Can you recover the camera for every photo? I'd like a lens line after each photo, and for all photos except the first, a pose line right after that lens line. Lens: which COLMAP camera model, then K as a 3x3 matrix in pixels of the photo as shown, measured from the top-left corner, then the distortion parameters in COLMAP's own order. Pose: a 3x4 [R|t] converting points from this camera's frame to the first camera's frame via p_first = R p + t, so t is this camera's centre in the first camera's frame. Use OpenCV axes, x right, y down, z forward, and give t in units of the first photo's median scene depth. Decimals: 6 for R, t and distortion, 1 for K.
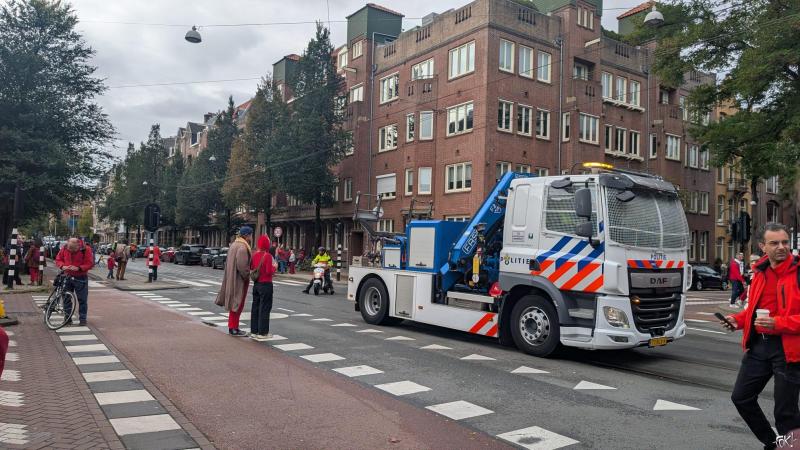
lens RADIAL K [[579.9, 0, 400.0], [0, 579.9, 225.0], [0, 0, 1]] dist [-0.002336, -0.003047]
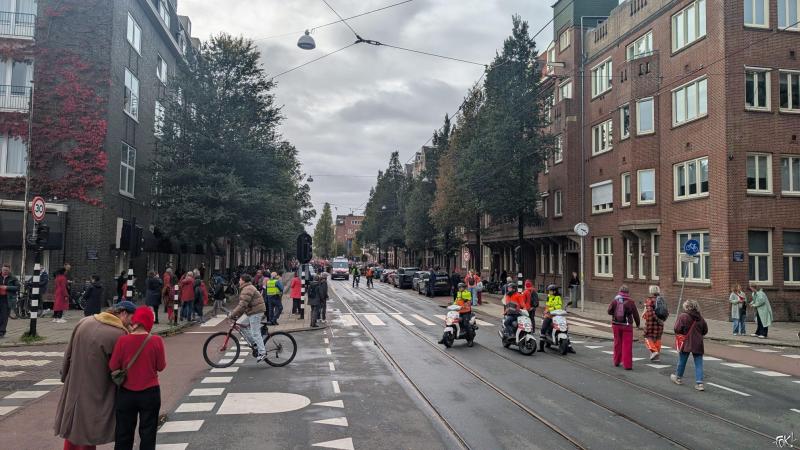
lens RADIAL K [[577.3, 0, 400.0], [0, 577.3, 225.0], [0, 0, 1]] dist [0.002015, -0.004425]
pose [[0.904642, -0.044236, -0.423870, 0.069828], [0.032825, 0.998876, -0.034189, -0.009044], [0.424906, 0.017015, 0.905077, 0.154633]]
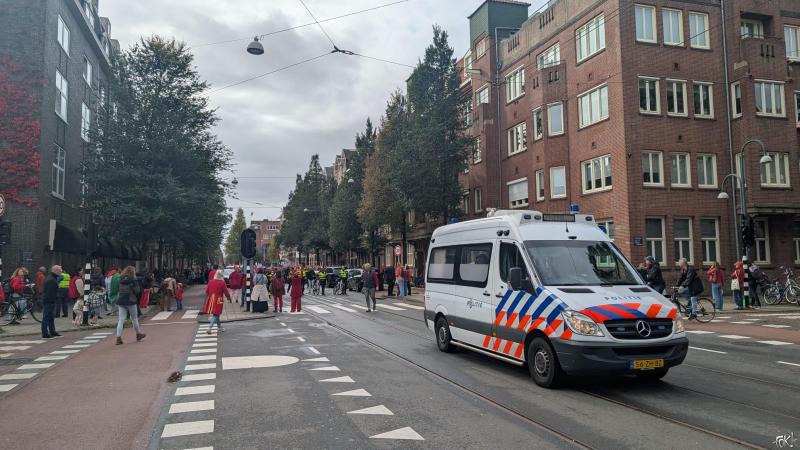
lens RADIAL K [[578.0, 0, 391.6], [0, 578.0, 217.5], [0, 0, 1]] dist [-0.004016, -0.001344]
pose [[0.950985, -0.070444, -0.301108, 0.062236], [0.058578, 0.997115, -0.048269, 0.002801], [0.303639, 0.028265, 0.952368, 0.103784]]
